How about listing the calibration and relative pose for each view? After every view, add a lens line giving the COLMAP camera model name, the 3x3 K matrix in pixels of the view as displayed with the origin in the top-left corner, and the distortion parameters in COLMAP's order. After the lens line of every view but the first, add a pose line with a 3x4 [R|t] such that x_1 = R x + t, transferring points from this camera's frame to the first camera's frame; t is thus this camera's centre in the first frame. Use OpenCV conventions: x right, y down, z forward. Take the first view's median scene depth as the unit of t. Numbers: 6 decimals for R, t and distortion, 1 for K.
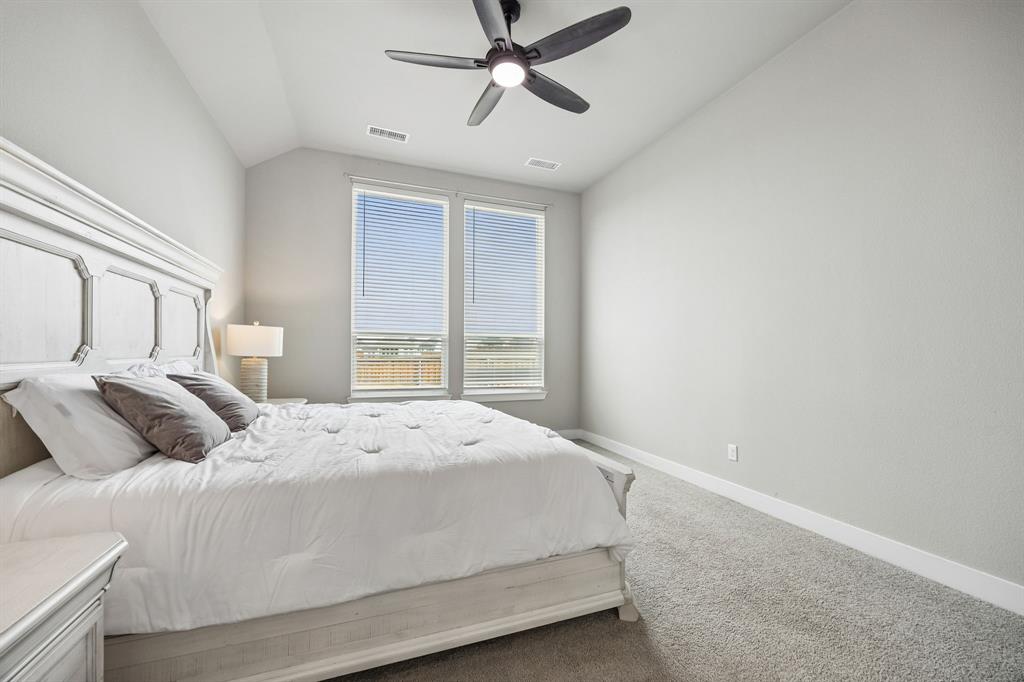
lens RADIAL K [[393.5, 0, 510.2], [0, 393.5, 351.4], [0, 0, 1]] dist [0.000361, 0.000039]
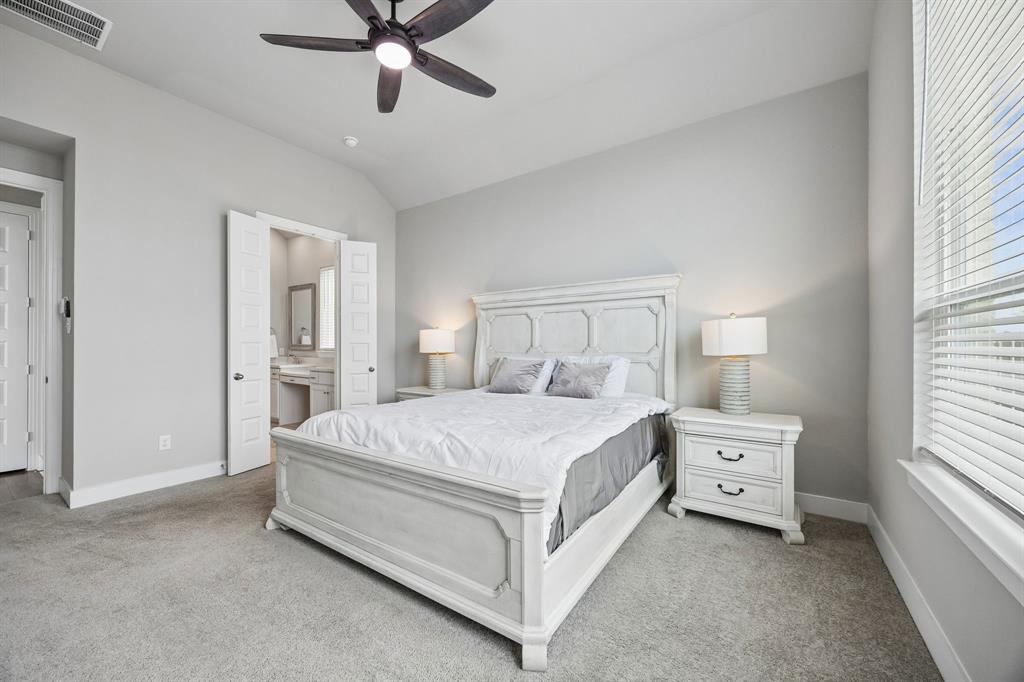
lens RADIAL K [[393.5, 0, 510.2], [0, 393.5, 351.4], [0, 0, 1]] dist [0.000361, 0.000039]
pose [[-0.821195, -0.001577, -0.570645, 0.212256], [-0.005775, 0.999968, 0.005547, 0.001335], [0.570618, 0.007850, -0.821178, 1.385674]]
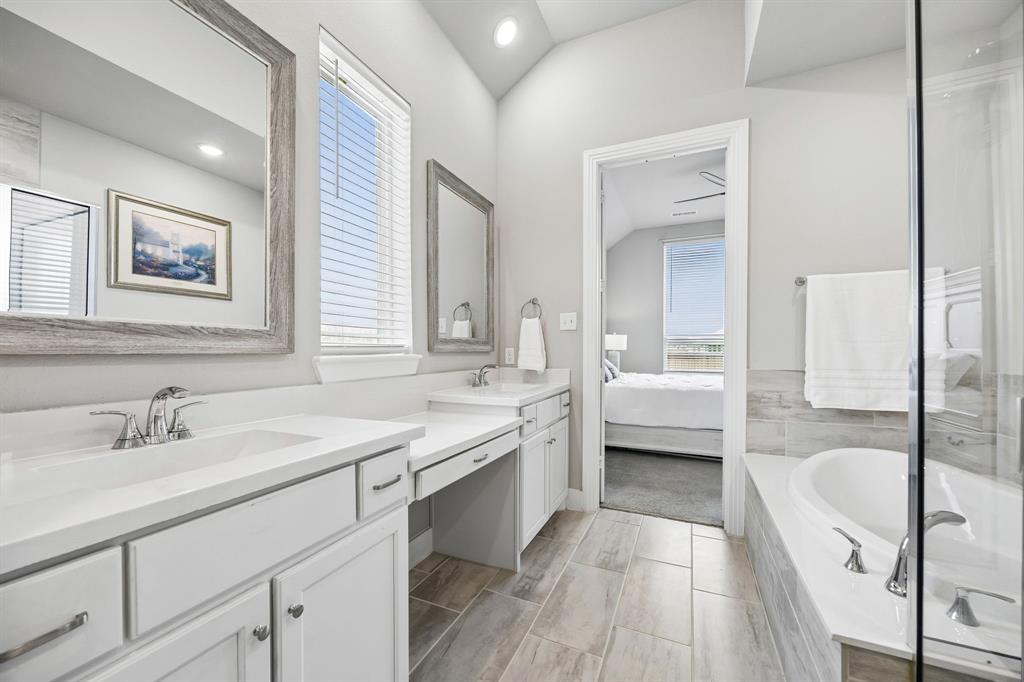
lens RADIAL K [[393.5, 0, 510.2], [0, 393.5, 351.4], [0, 0, 1]] dist [0.000361, 0.000039]
pose [[0.706234, -0.004265, -0.707966, 0.377604], [0.006311, 0.999980, 0.000271, 0.014769], [0.707951, -0.004659, 0.706247, -0.754651]]
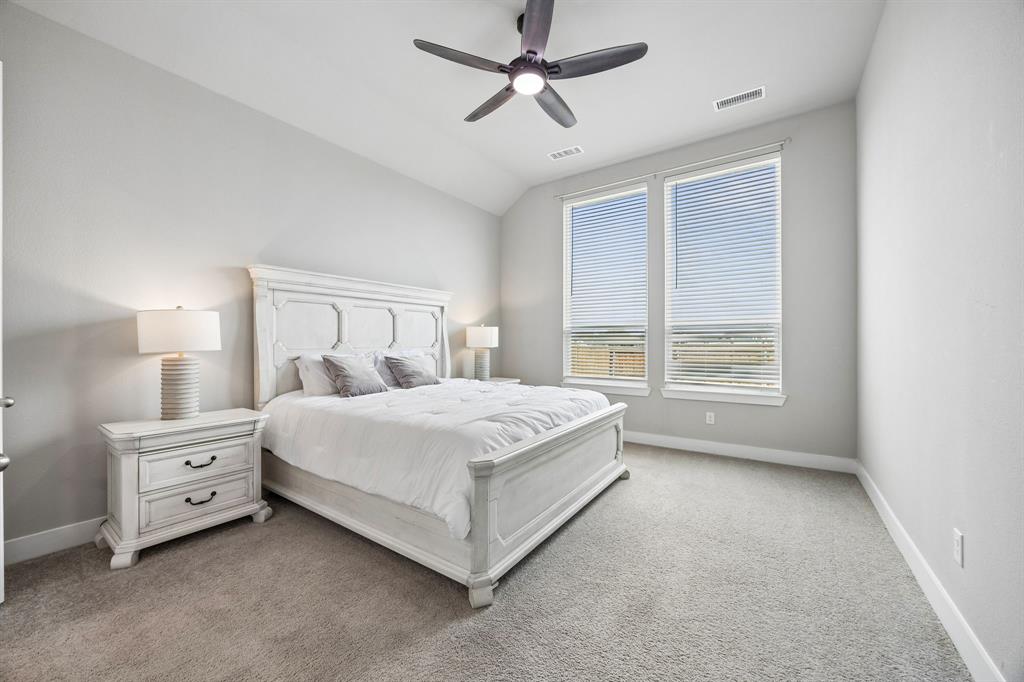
lens RADIAL K [[392.2, 0, 512.0], [0, 392.2, 341.0], [0, 0, 1]] dist [-0.000115, -0.000020]
pose [[0.570004, -0.015804, -0.821490, 0.600818], [0.008636, 0.999875, -0.013243, 0.008510], [0.821596, 0.000455, 0.570070, 0.252460]]
